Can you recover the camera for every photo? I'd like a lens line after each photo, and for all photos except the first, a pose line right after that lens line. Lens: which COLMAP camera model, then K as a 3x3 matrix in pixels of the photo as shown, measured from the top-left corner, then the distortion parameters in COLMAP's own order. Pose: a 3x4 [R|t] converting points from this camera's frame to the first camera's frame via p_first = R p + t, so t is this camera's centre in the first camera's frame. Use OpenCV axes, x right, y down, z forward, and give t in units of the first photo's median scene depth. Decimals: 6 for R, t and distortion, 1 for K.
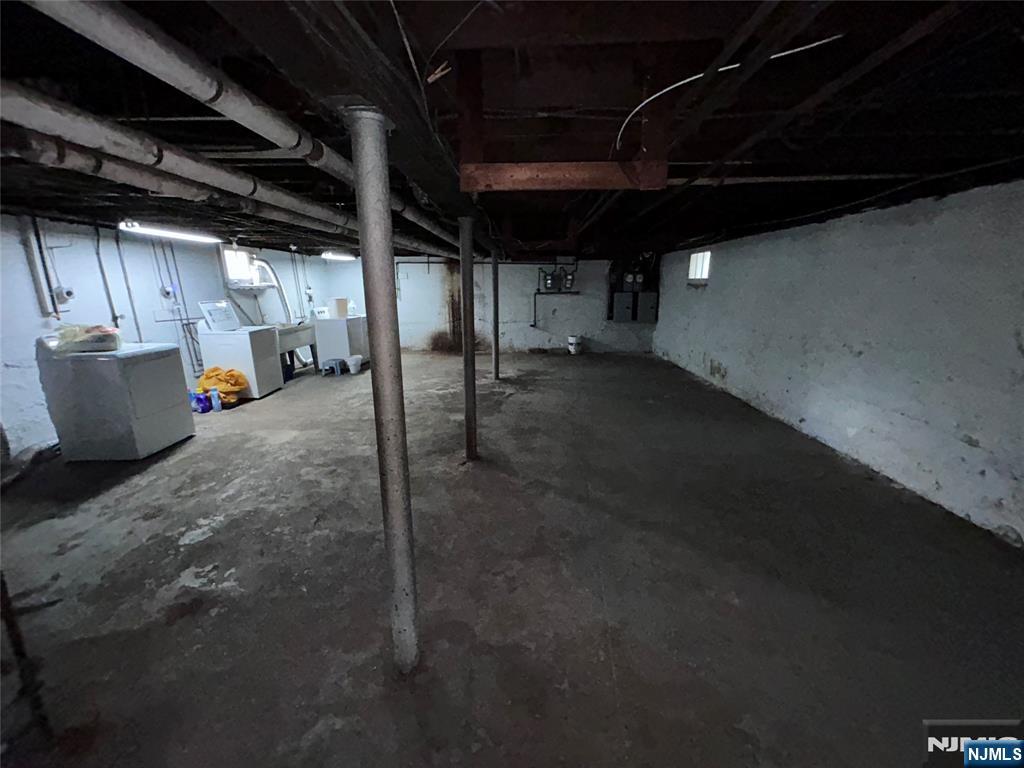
lens RADIAL K [[414.6, 0, 516.5], [0, 414.6, 379.9], [0, 0, 1]] dist [0.005516, 0.000163]
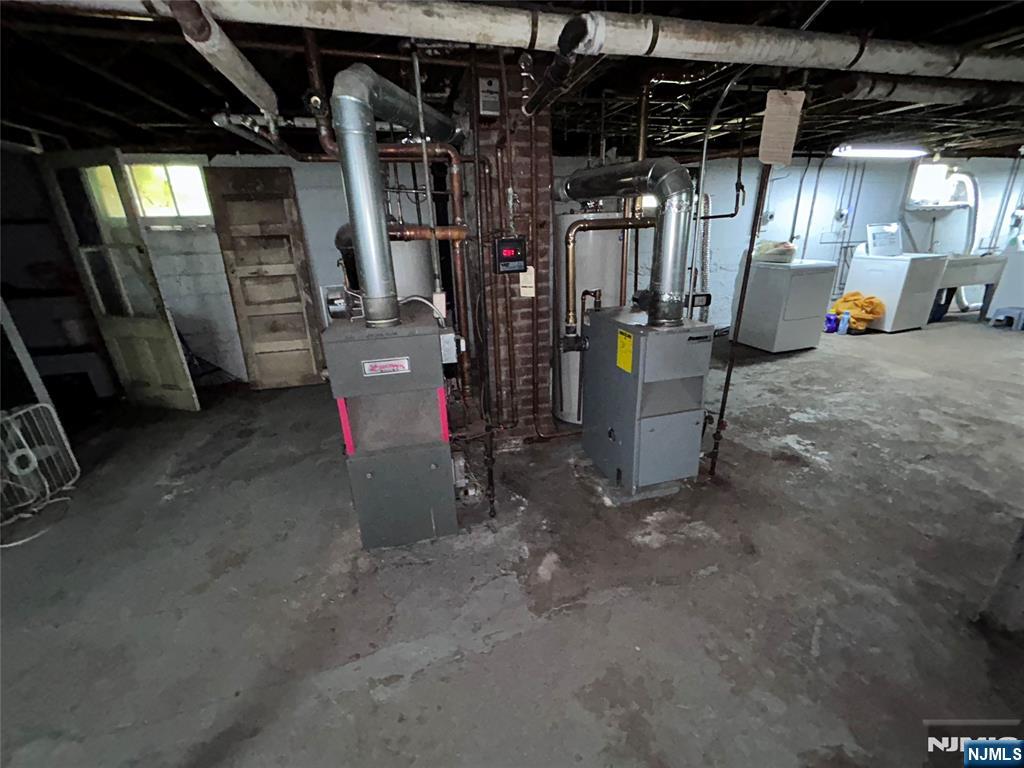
lens RADIAL K [[414.6, 0, 504.0], [0, 414.6, 381.2], [0, 0, 1]] dist [0.005516, 0.000163]
pose [[0.271508, 0.330929, -0.903753, 0.038080], [-0.188936, 0.939082, 0.287104, 0.058446], [0.943709, 0.092800, 0.317493, -0.145027]]
